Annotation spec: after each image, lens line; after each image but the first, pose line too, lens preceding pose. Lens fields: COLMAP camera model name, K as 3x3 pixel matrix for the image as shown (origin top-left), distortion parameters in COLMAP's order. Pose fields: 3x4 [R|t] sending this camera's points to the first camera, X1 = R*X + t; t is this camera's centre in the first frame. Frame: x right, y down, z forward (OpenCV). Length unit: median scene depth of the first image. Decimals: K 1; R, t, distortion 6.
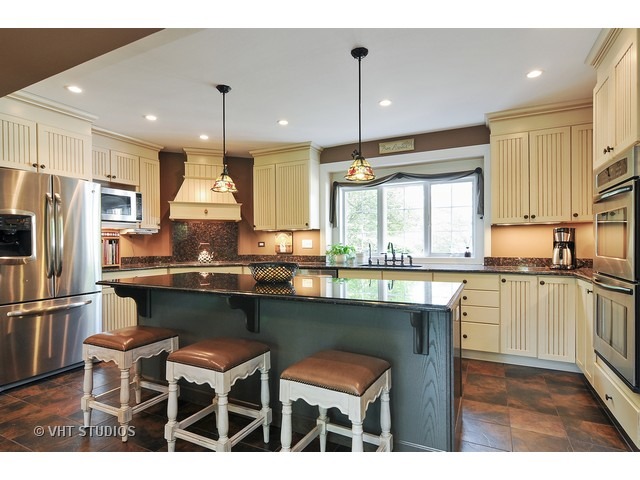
lens RADIAL K [[348.1, 0, 315.4], [0, 348.1, 246.5], [0, 0, 1]] dist [0.002992, 0.001850]
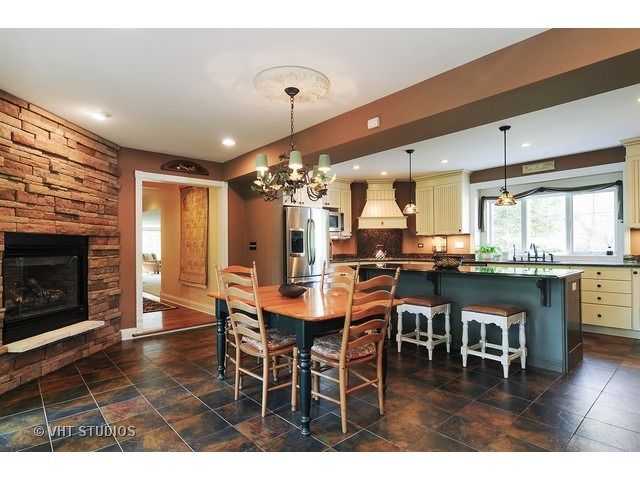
lens RADIAL K [[348.1, 0, 303.2], [0, 348.1, 247.3], [0, 0, 1]] dist [0.002992, 0.001850]
pose [[0.922783, -0.004344, -0.385295, -0.066623], [0.003515, 0.999990, -0.002854, 0.003741], [0.385303, 0.001279, 0.922789, -0.488803]]
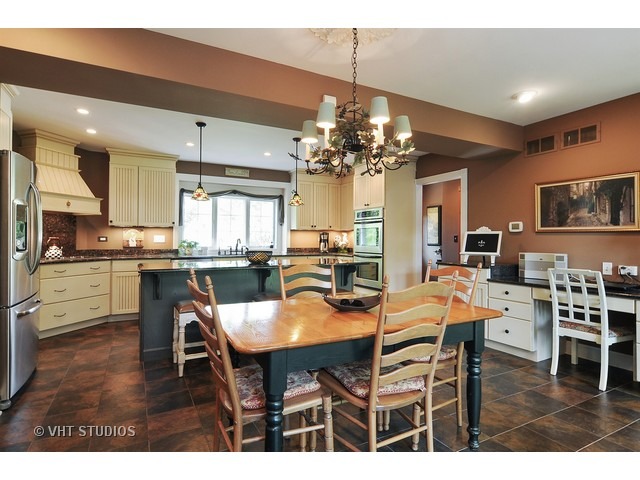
lens RADIAL K [[348.1, 0, 317.7], [0, 348.1, 240.8], [0, 0, 1]] dist [0.002992, 0.001850]
pose [[0.568786, 0.004351, 0.822474, -0.753295], [-0.001523, 0.999990, -0.004236, 0.002775], [-0.822484, 0.001157, 0.568787, -0.095803]]
